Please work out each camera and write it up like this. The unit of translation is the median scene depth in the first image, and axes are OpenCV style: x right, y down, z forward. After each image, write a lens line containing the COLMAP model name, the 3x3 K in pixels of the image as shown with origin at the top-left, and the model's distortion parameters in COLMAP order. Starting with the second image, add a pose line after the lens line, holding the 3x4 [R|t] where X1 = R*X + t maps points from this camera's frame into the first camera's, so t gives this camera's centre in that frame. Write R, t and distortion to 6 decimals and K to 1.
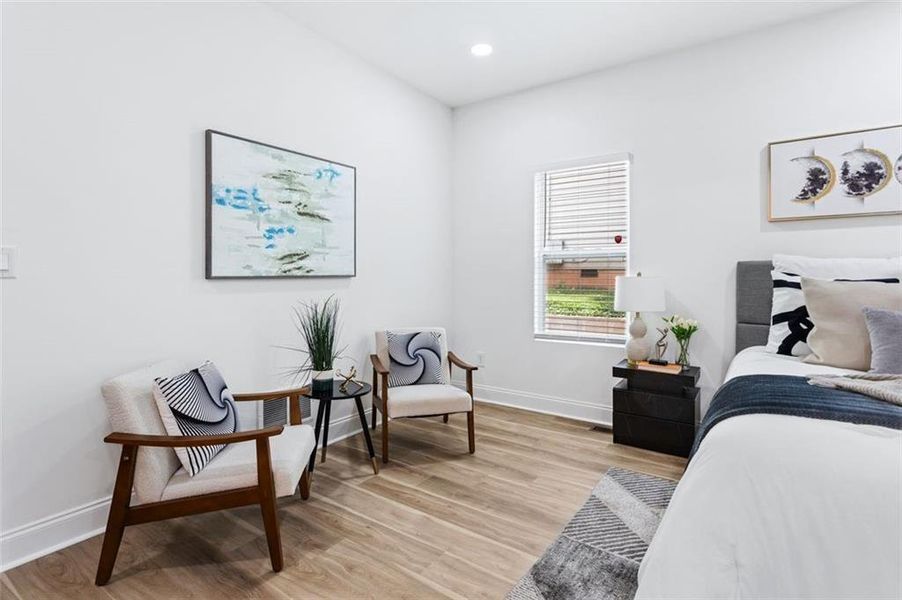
lens RADIAL K [[440.4, 0, 448.0], [0, 440.4, 278.2], [0, 0, 1]] dist [0.003377, -0.003608]
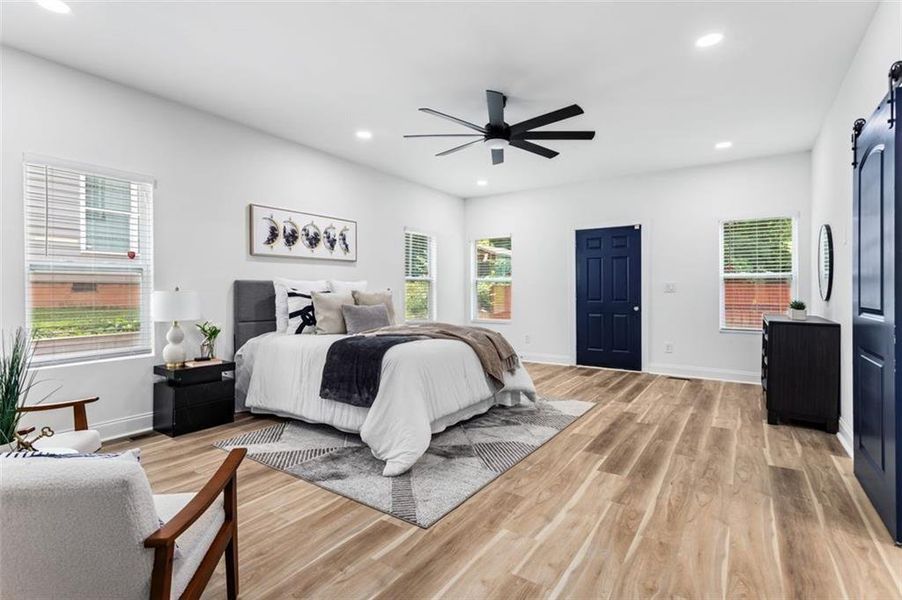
lens RADIAL K [[440.4, 0, 451.0], [0, 440.4, 294.2], [0, 0, 1]] dist [0.003377, -0.003608]
pose [[-0.021761, -0.014811, 0.999653, -0.893055], [0.003683, 0.999882, 0.014895, -0.011538], [-0.999756, 0.004006, -0.021703, 0.357663]]
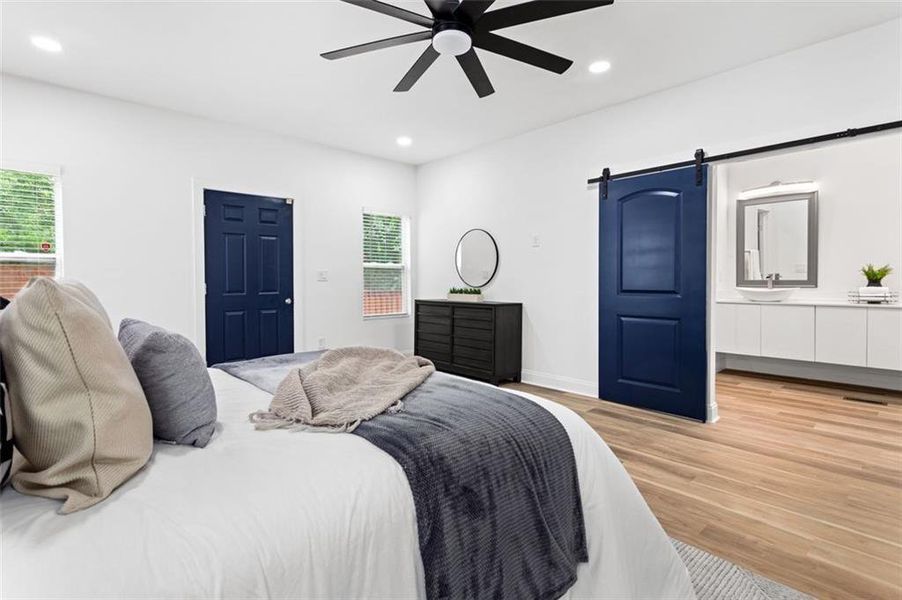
lens RADIAL K [[440.4, 0, 450.3], [0, 440.4, 290.5], [0, 0, 1]] dist [0.003377, -0.003608]
pose [[-0.976053, -0.010454, 0.217282, 0.331892], [-0.003934, 0.999530, 0.030416, -0.003847], [-0.217497, 0.028833, -0.975635, 1.045871]]
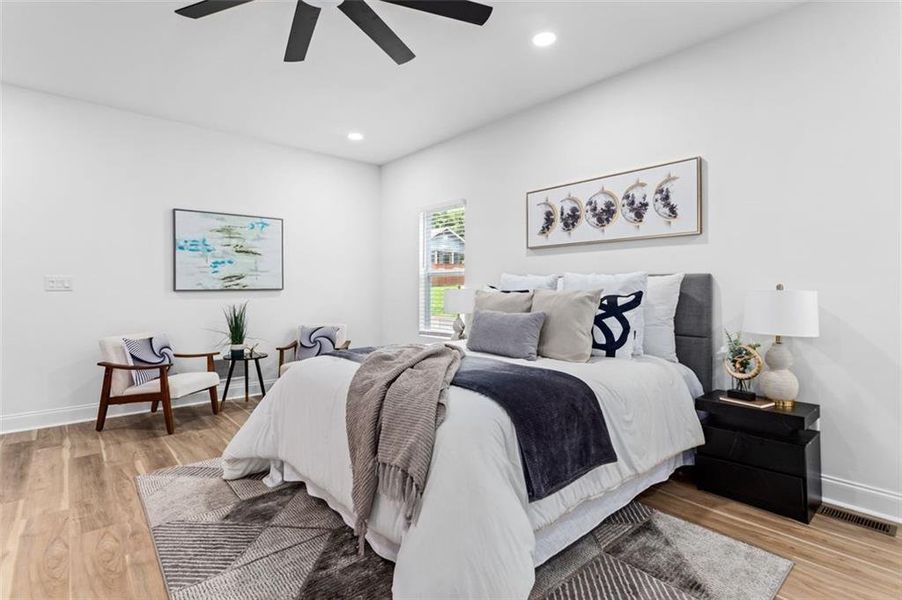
lens RADIAL K [[440.4, 0, 454.7], [0, 440.4, 292.2], [0, 0, 1]] dist [0.003377, -0.003608]
pose [[0.972020, -0.001540, -0.234893, 0.886269], [0.001845, 0.999998, 0.001081, 0.005910], [0.234890, -0.001484, 0.972021, -0.433384]]
